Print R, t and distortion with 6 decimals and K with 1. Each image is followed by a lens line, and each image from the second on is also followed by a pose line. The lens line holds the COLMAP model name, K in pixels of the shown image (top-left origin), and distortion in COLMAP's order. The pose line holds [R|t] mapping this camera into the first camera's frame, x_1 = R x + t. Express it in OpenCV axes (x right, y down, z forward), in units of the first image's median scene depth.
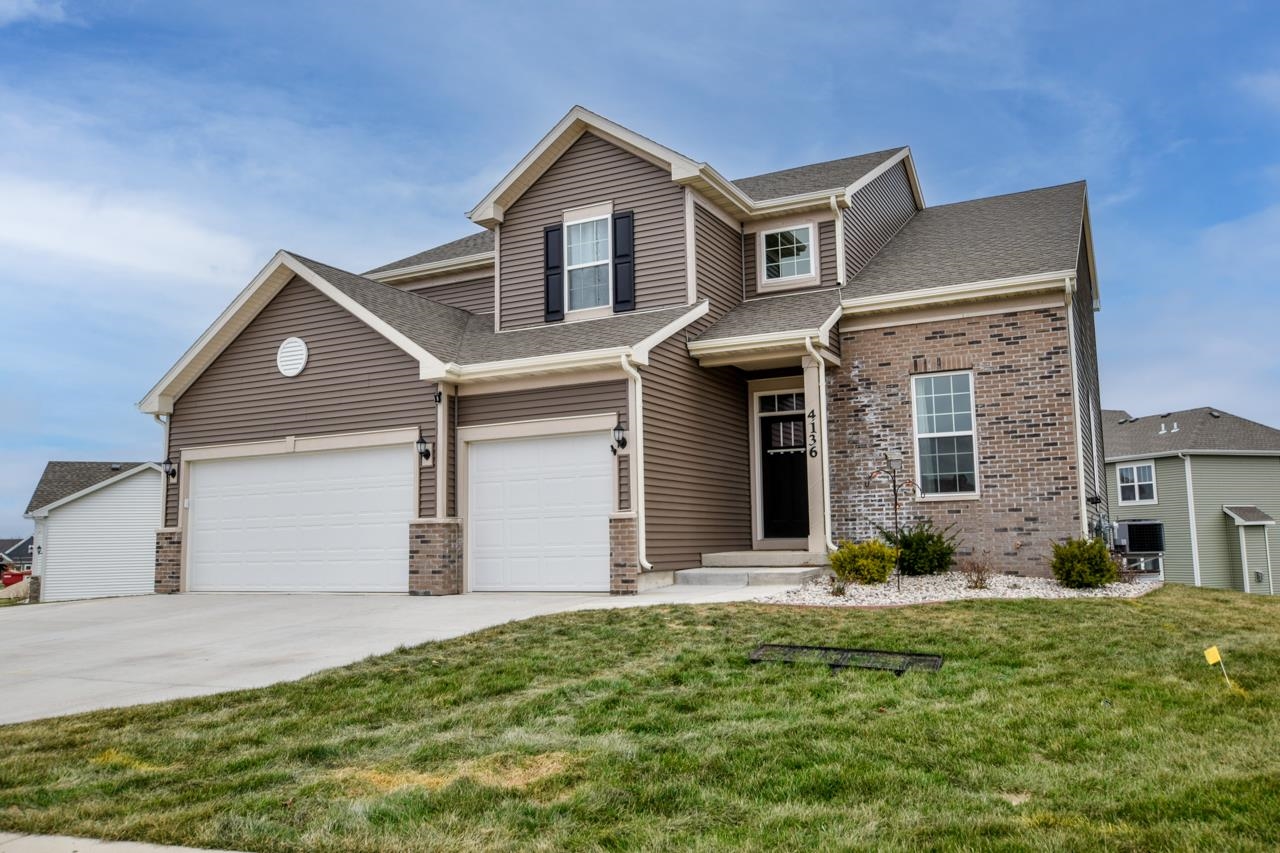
lens RADIAL K [[975.1, 0, 639.9], [0, 975.1, 425.8], [0, 0, 1]] dist [0.008981, 0.017241]
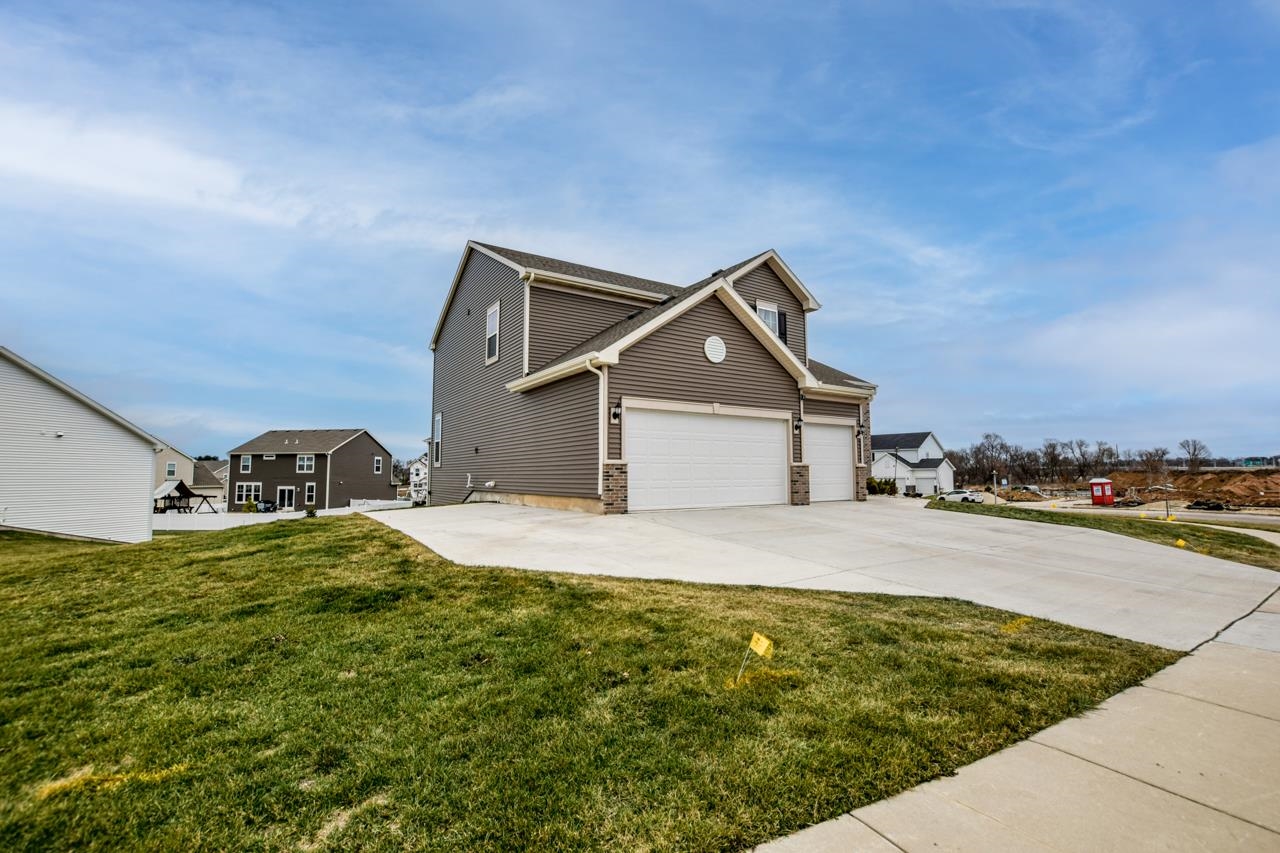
lens RADIAL K [[589.7, 0, 646.8], [0, 589.7, 426.4], [0, 0, 1]] dist [-0.016409, -0.000458]
pose [[0.464926, 0.092410, 0.880514, -1.187266], [-0.109629, 0.992893, -0.046318, 0.098578], [-0.878536, -0.074995, 0.471752, 0.664604]]
